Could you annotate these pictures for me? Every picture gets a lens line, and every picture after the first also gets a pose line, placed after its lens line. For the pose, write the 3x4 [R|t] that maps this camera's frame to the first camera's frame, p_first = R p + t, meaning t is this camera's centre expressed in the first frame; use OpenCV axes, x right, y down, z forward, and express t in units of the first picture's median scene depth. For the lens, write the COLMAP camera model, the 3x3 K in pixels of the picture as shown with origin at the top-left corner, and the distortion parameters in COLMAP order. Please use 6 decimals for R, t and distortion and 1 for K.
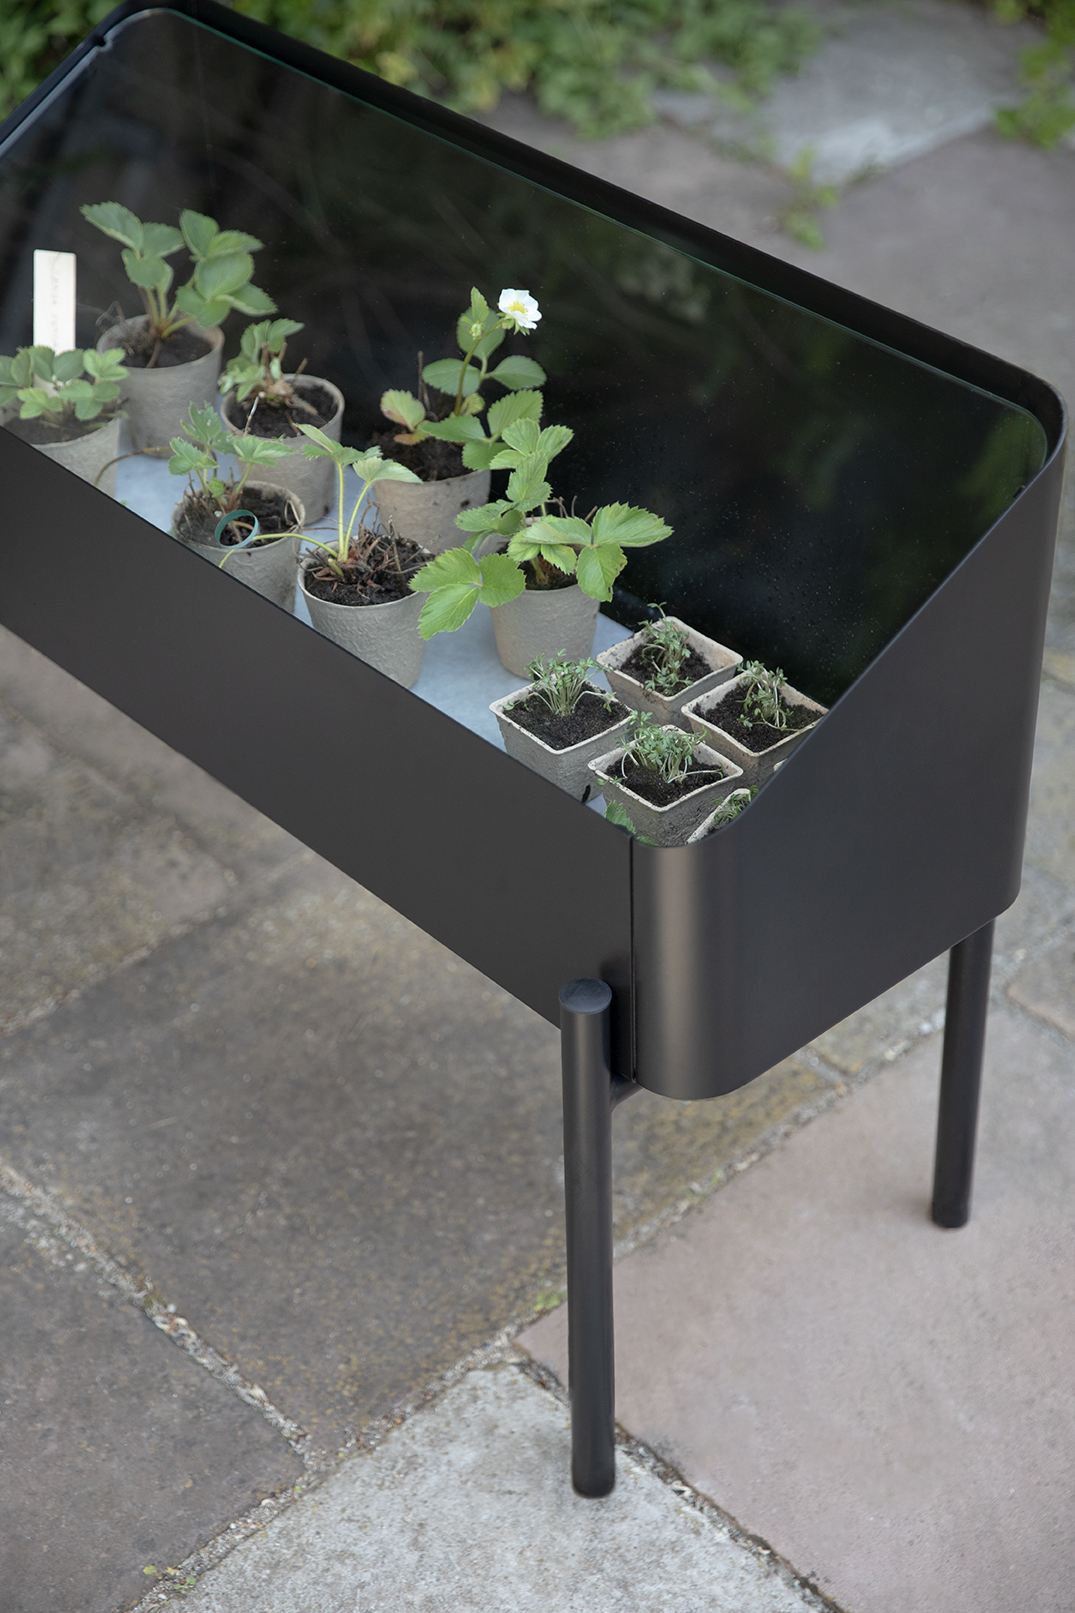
lens RADIAL K [[2927.5, 0, 537.5], [0, 2927.5, 806.5], [0, 0, 1]] dist [0.216805, -0.095880]
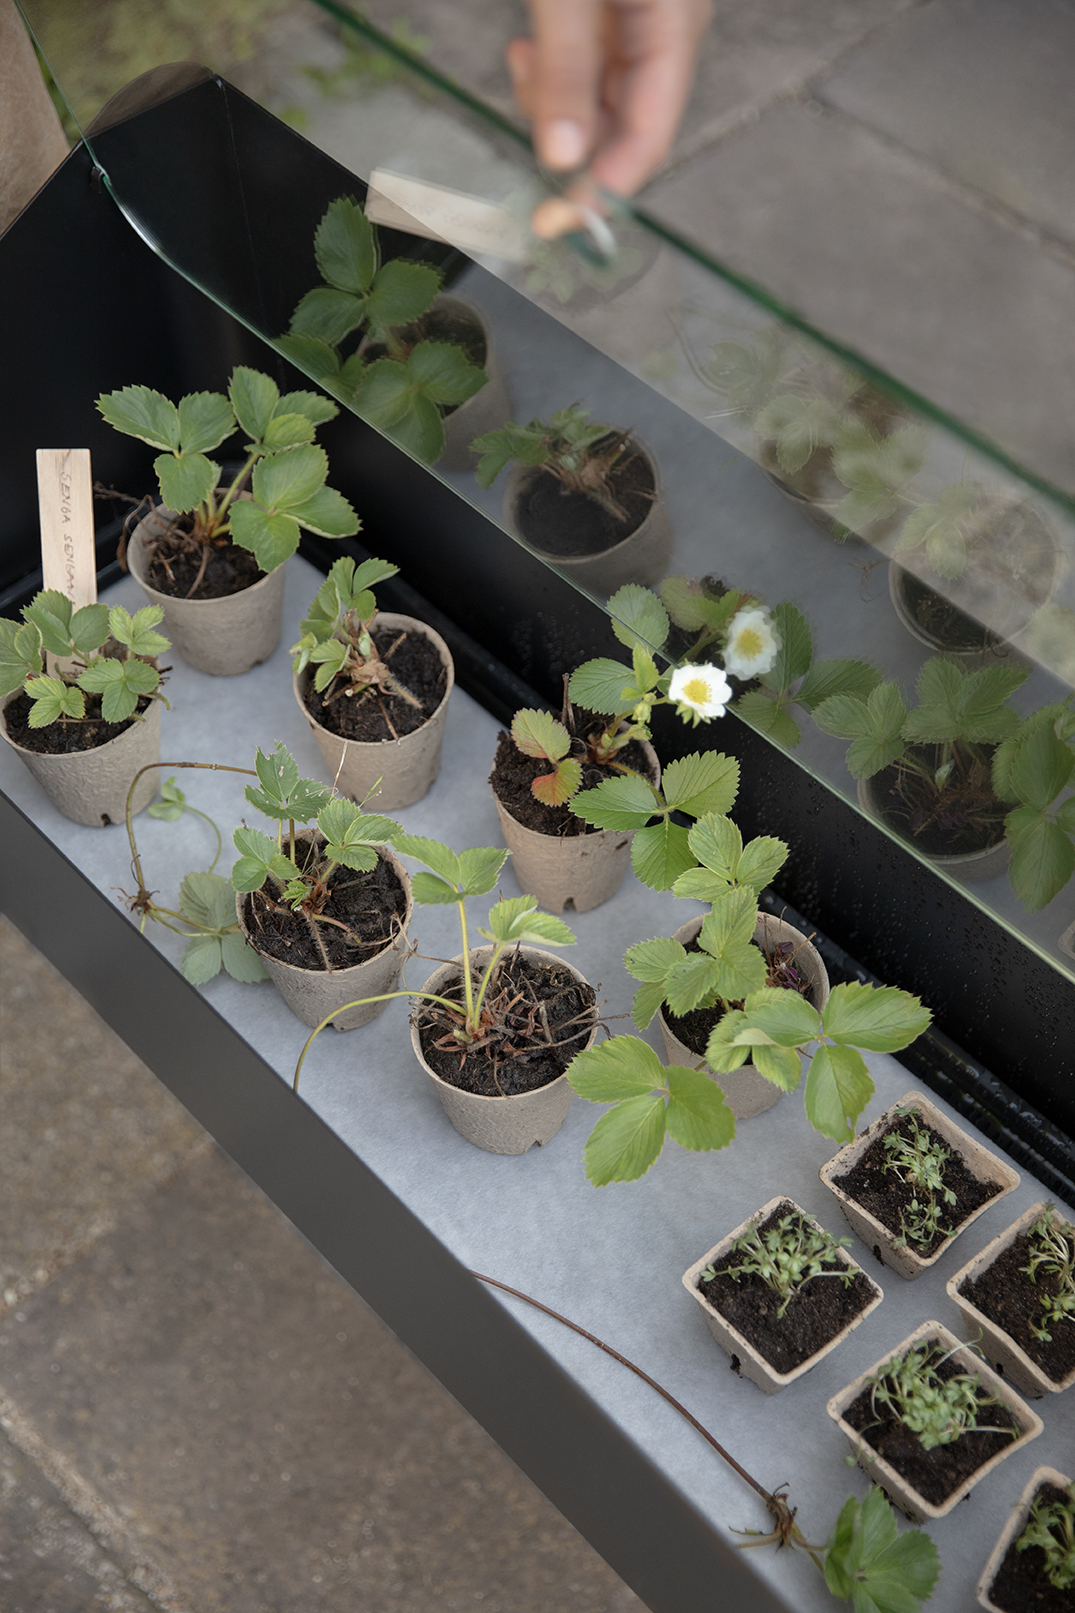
lens RADIAL K [[2293.1, 0, 537.5], [0, 2293.1, 806.5], [0, 0, 1]] dist [0.096393, -0.005925]
pose [[0.999944, -0.005602, 0.008981, -0.048326], [0.002748, 0.956756, 0.290878, -0.267213], [-0.010223, -0.290837, 0.956718, 0.409470]]
